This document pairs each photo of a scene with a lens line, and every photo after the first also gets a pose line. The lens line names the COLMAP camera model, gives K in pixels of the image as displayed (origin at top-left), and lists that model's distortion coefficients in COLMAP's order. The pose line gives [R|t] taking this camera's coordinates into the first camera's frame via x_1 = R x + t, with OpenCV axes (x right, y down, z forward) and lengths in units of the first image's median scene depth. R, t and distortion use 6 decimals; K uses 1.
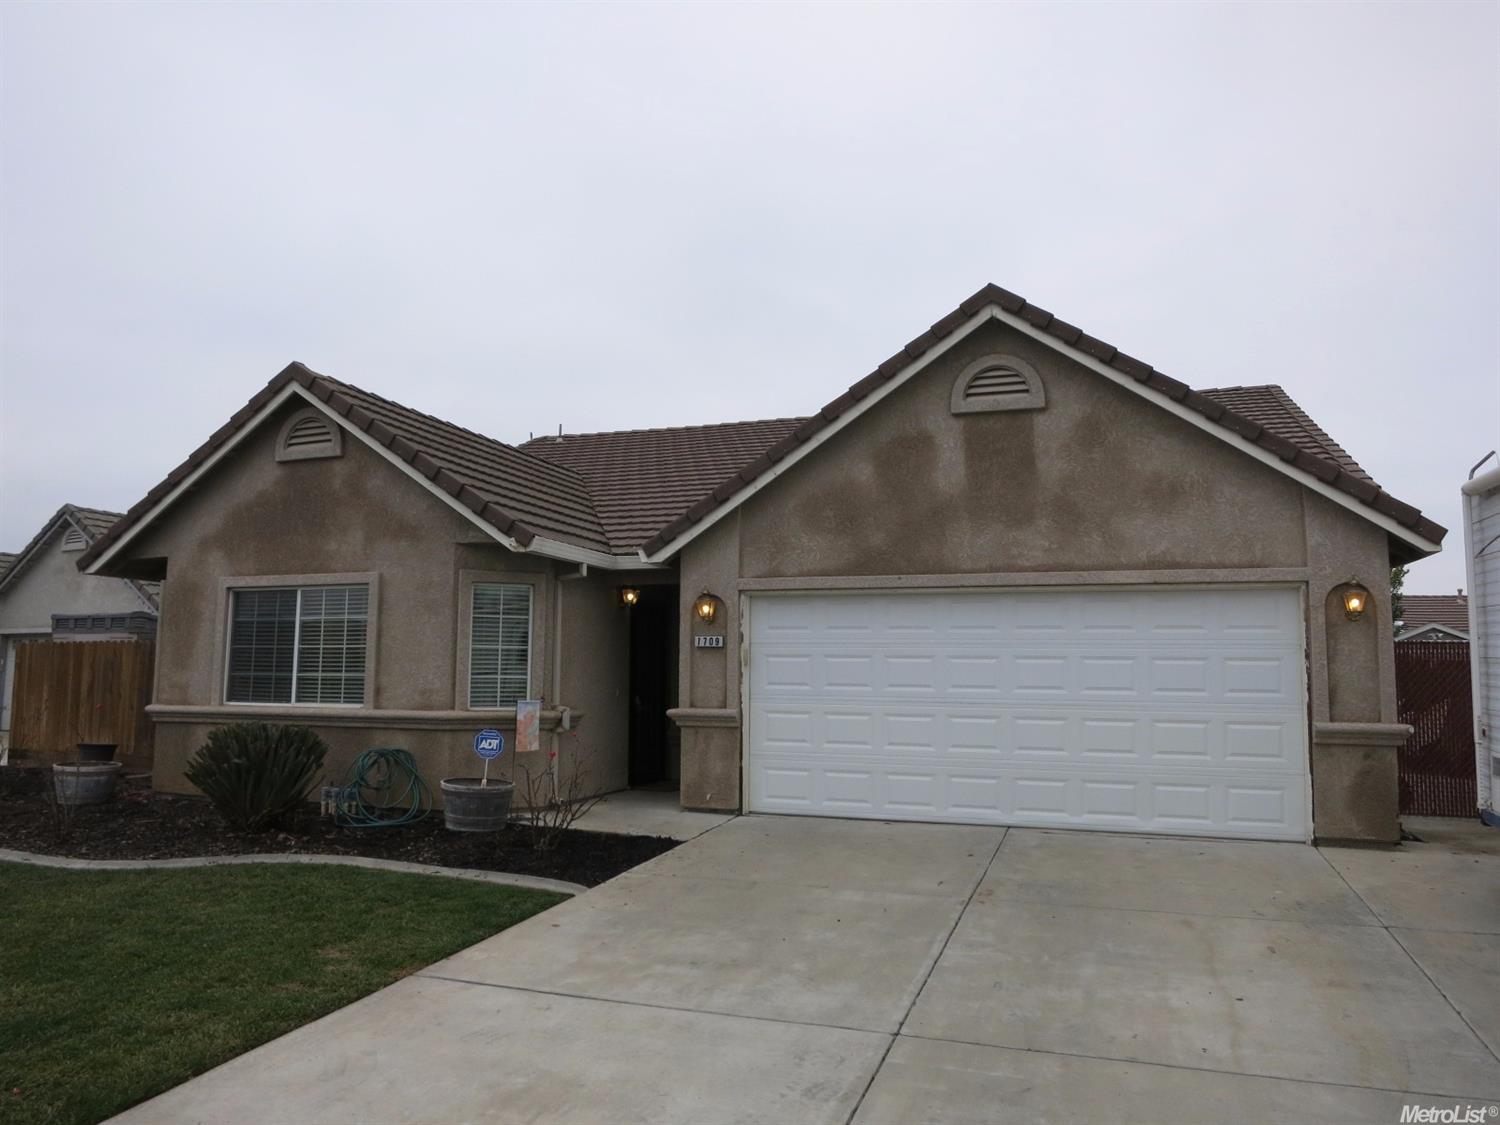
lens RADIAL K [[1078.5, 0, 752.9], [0, 1078.5, 568.9], [0, 0, 1]] dist [-0.047502, 0.008836]
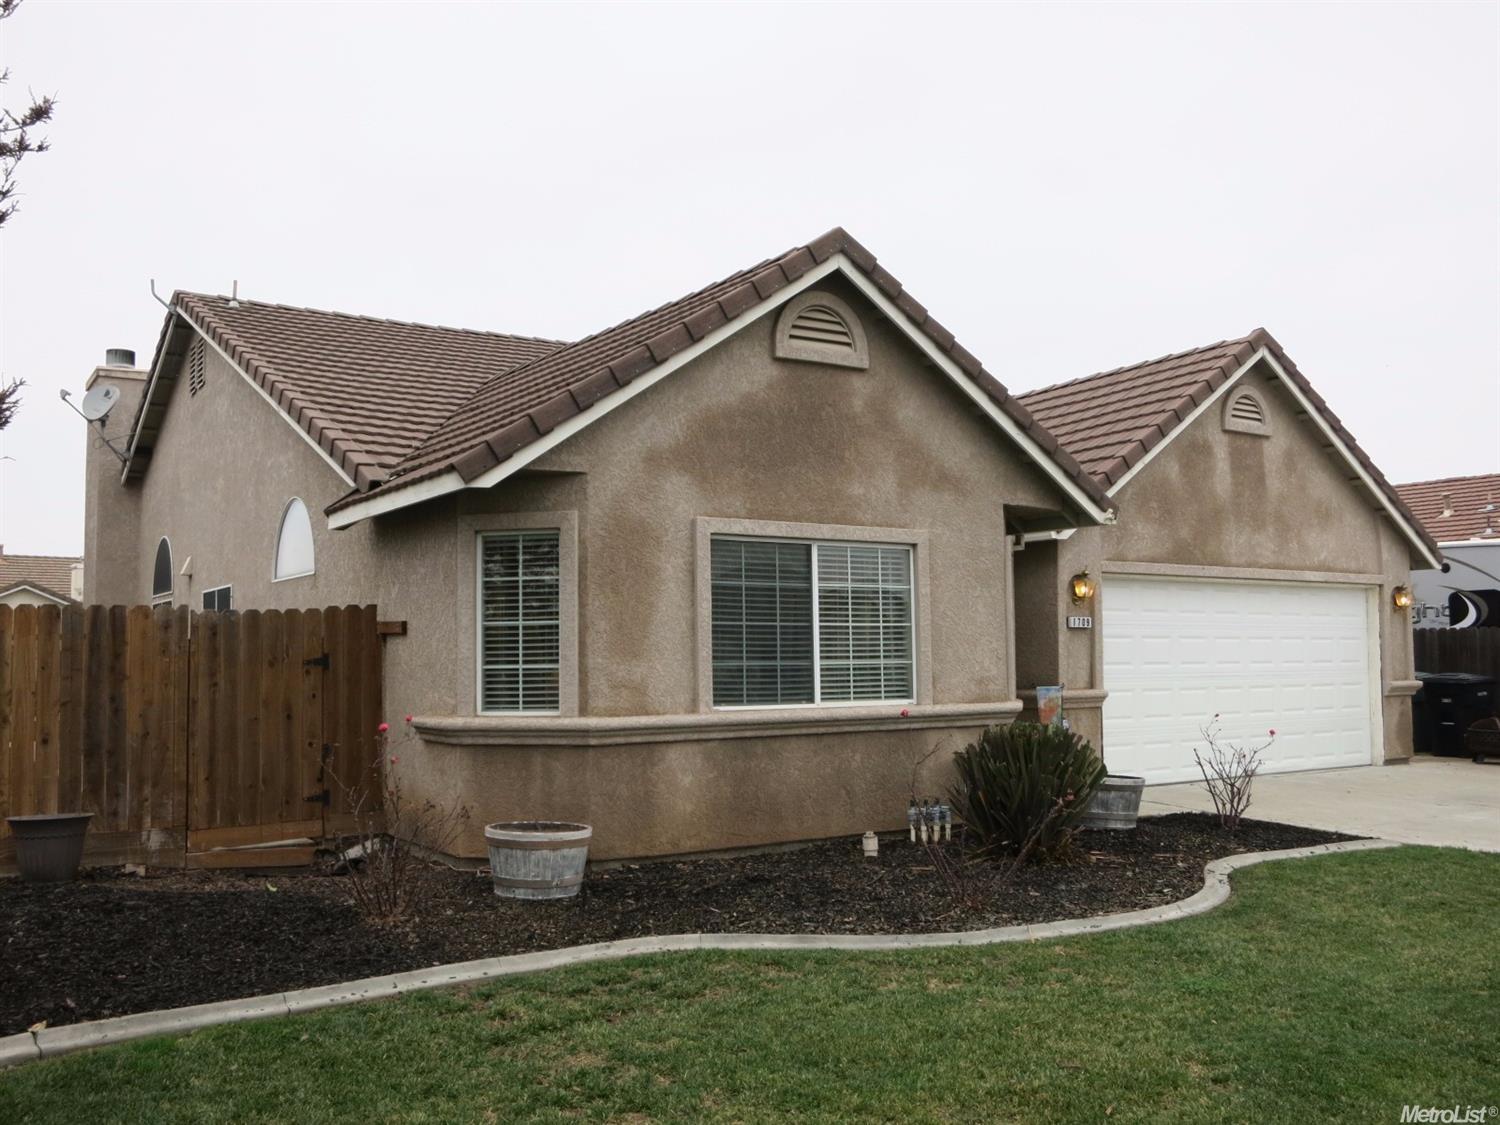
lens RADIAL K [[1352.6, 0, 753.7], [0, 1352.6, 575.5], [0, 0, 1]] dist [-0.044748, -0.013938]
pose [[0.586192, 0.037829, 0.809288, -1.216249], [-0.062255, 0.998059, -0.001560, 0.045394], [-0.807777, -0.049468, 0.587410, 0.516401]]
